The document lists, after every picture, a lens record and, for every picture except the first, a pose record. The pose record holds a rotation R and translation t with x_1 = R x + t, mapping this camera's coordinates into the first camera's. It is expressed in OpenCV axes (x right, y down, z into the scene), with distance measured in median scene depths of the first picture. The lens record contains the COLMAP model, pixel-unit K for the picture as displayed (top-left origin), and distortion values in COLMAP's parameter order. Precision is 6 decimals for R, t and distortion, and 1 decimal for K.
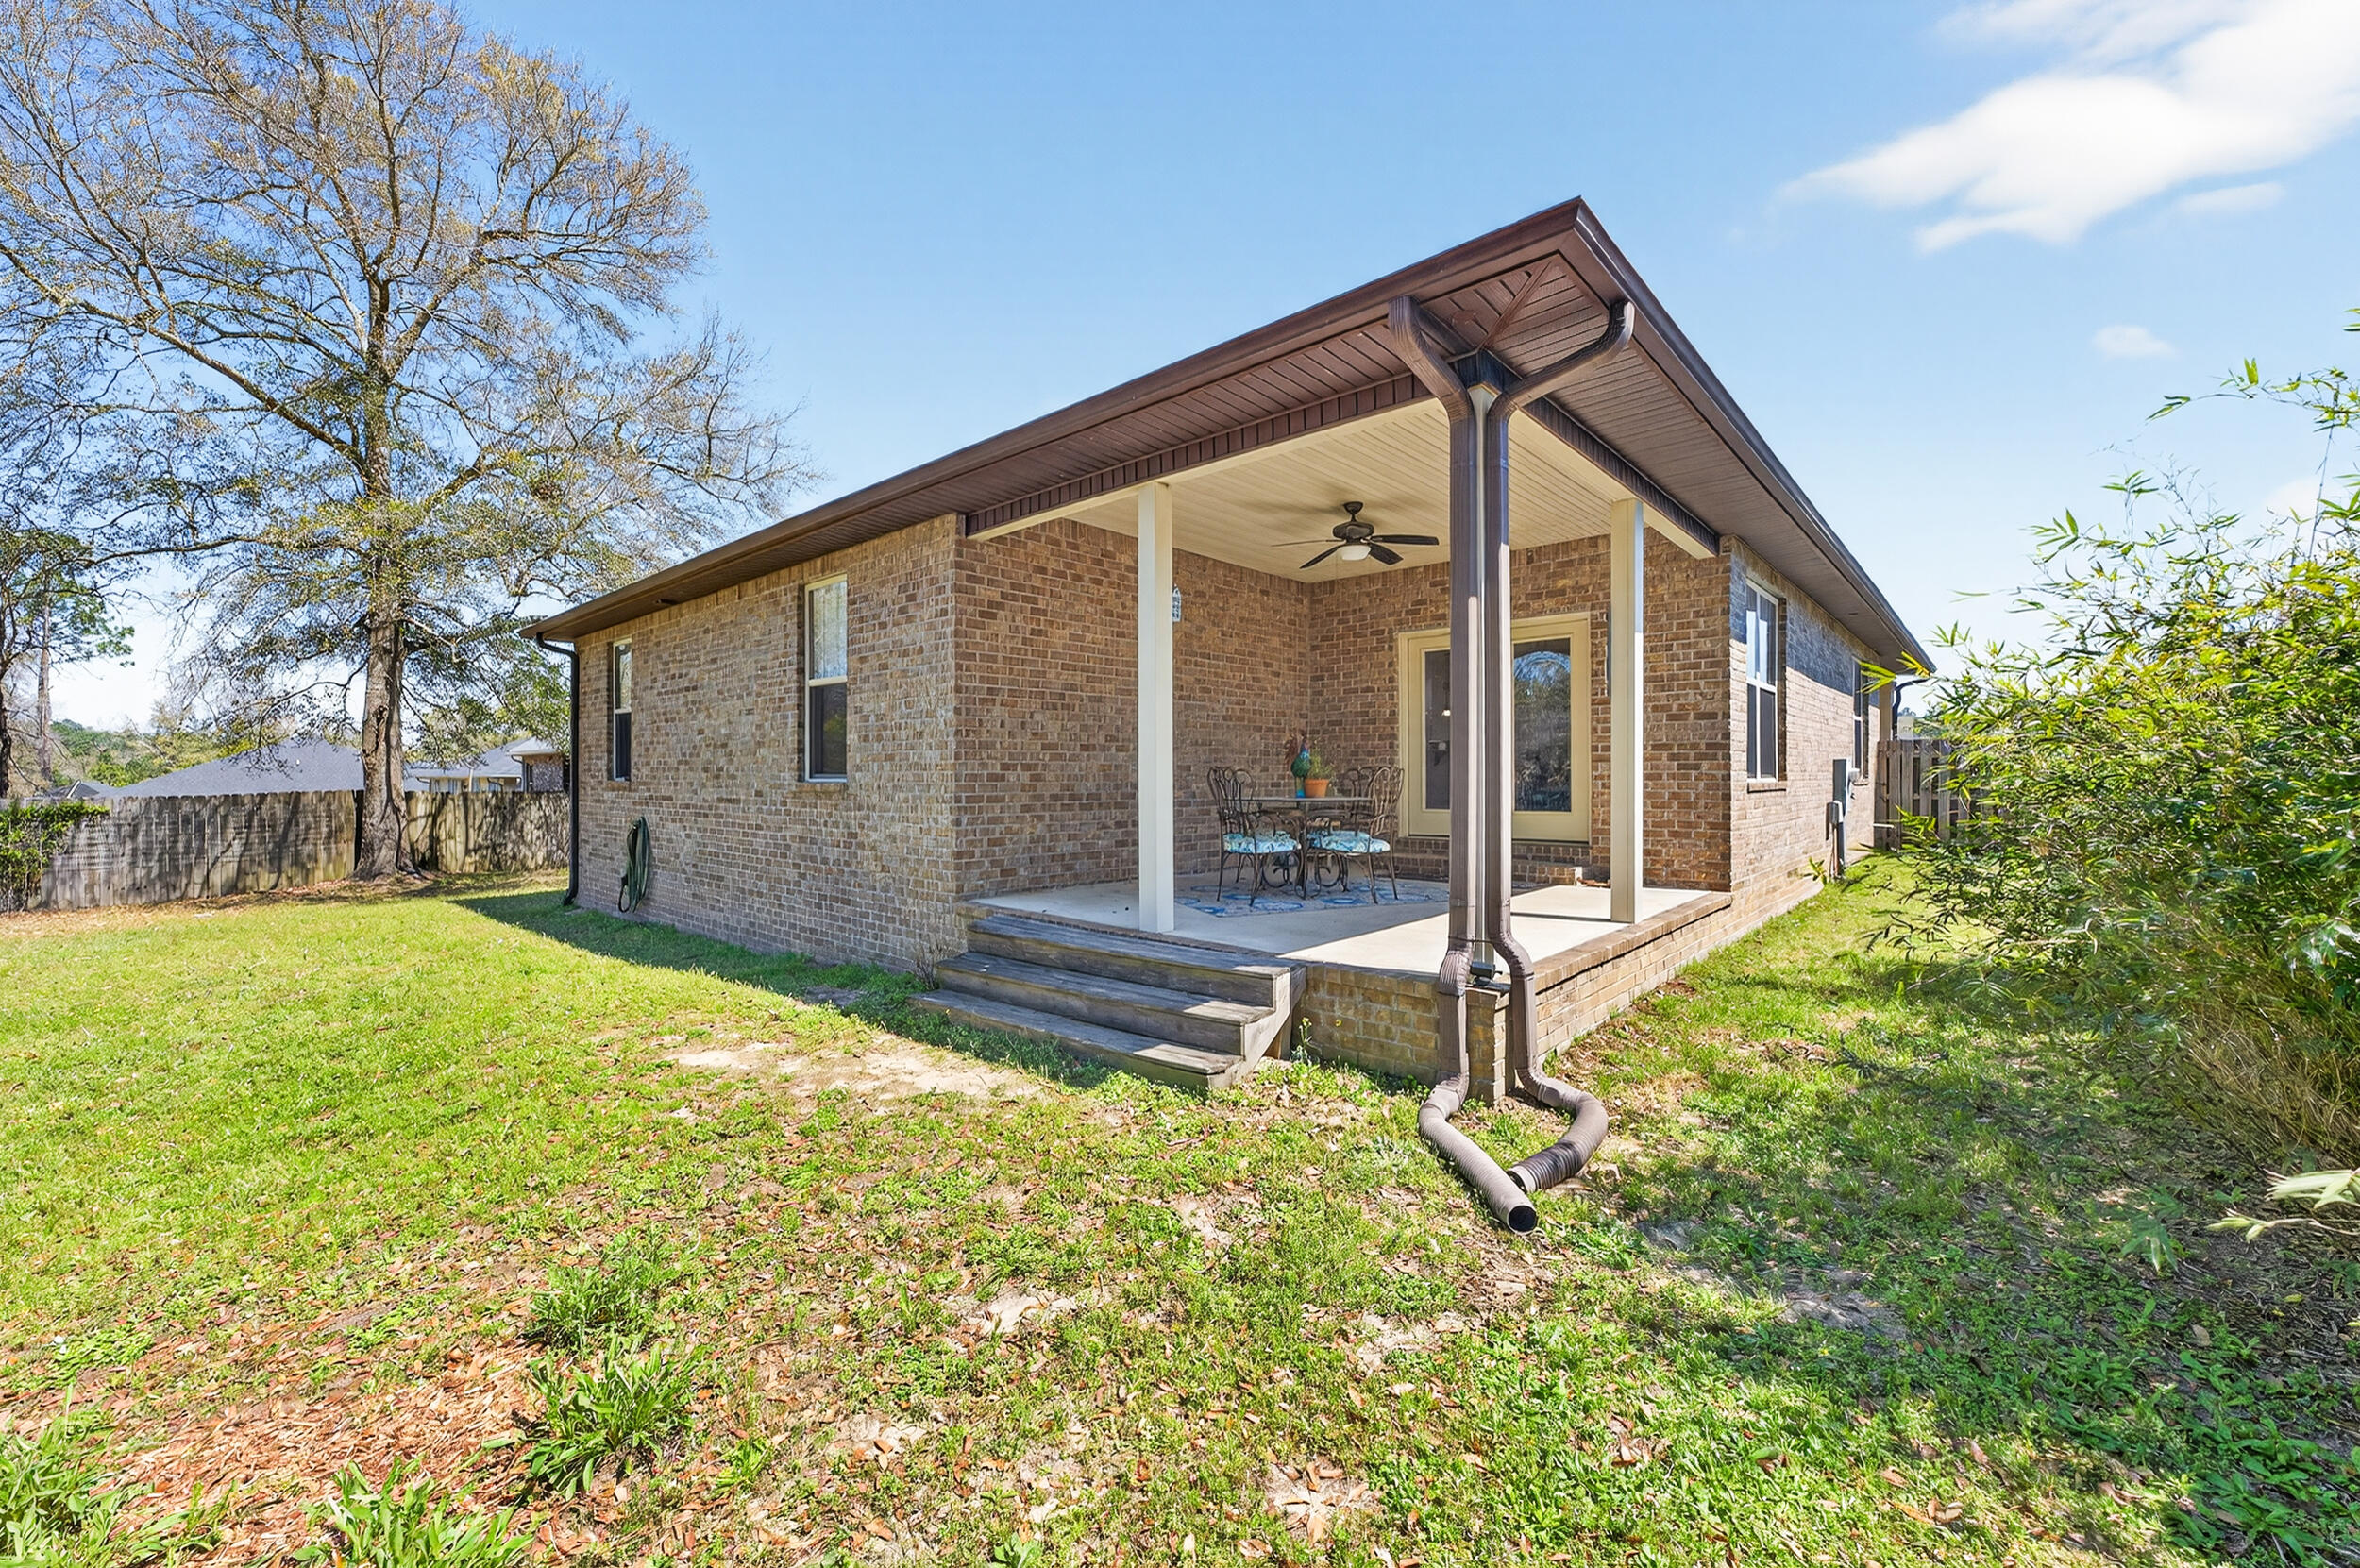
lens RADIAL K [[934.7, 0, 1156.2], [0, 934.7, 787.9], [0, 0, 1]] dist [0.000682, 0.000011]
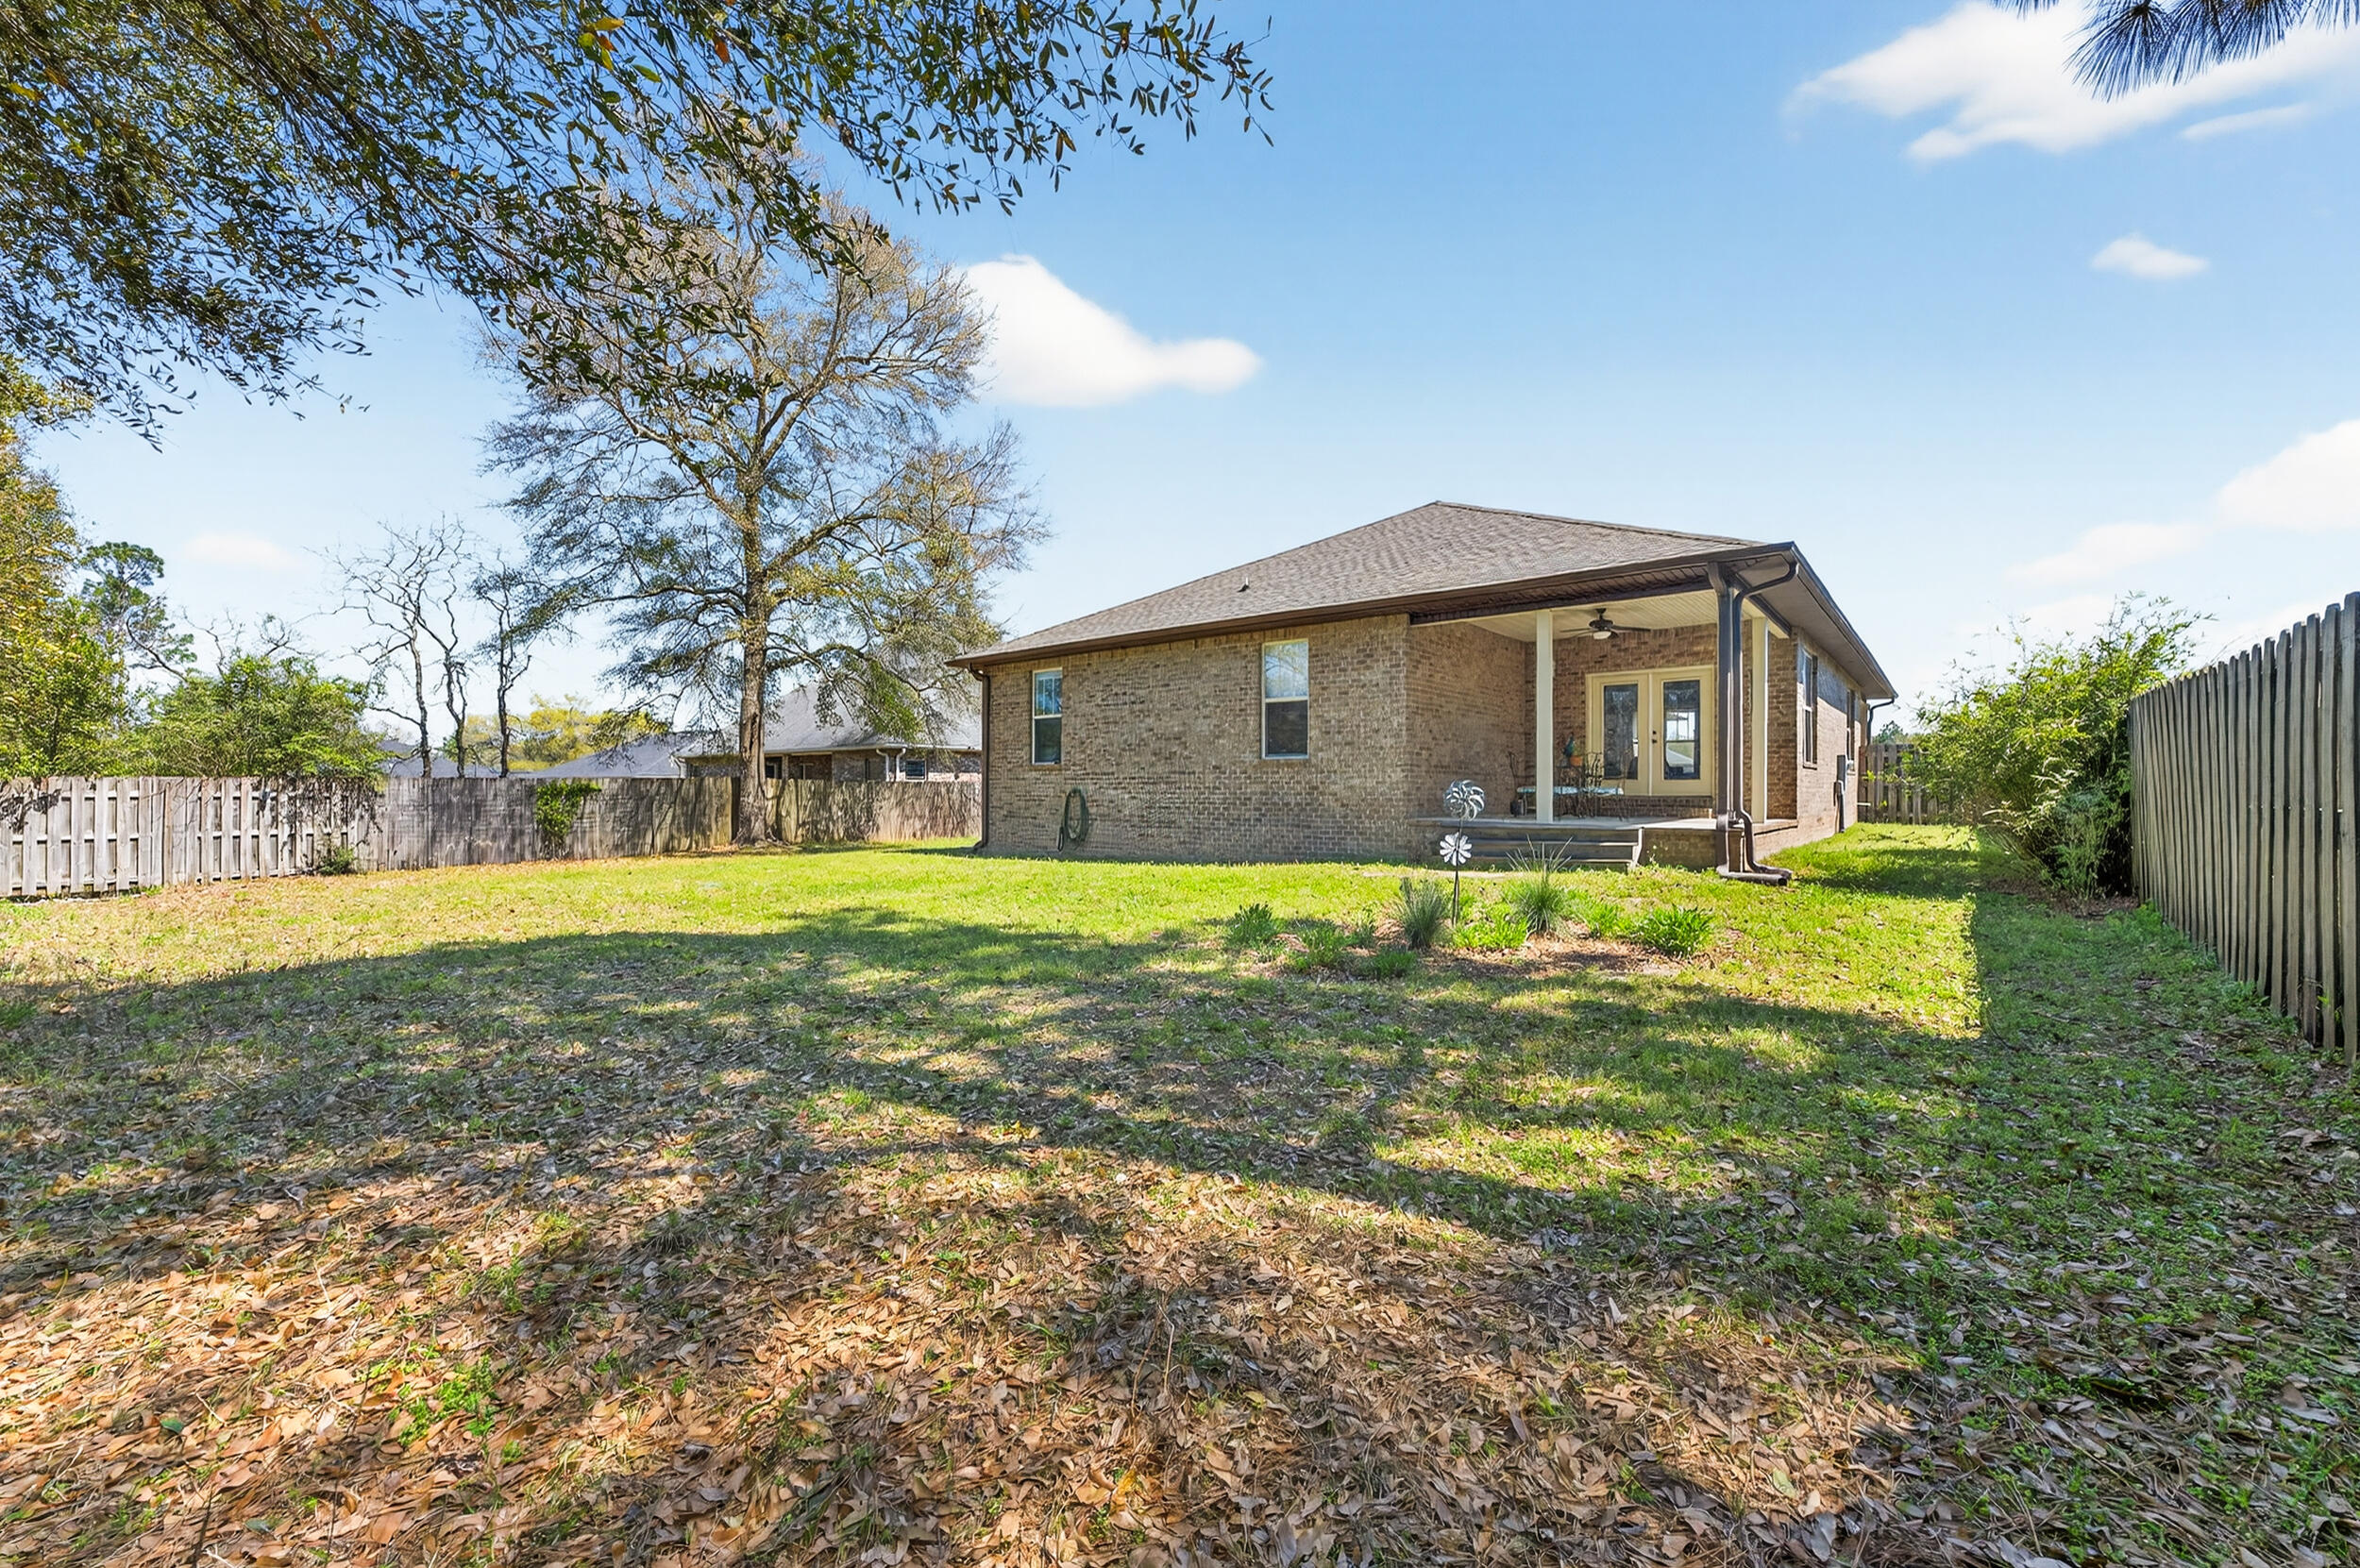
lens RADIAL K [[930.8, 0, 1177.7], [0, 930.8, 802.0], [0, 0, 1]] dist [-0.000163, 0.000118]
pose [[0.999041, 0.004485, 0.043556, -0.563423], [-0.004512, 0.999990, 0.000508, 0.066432], [-0.043553, -0.000704, 0.999051, -0.644064]]
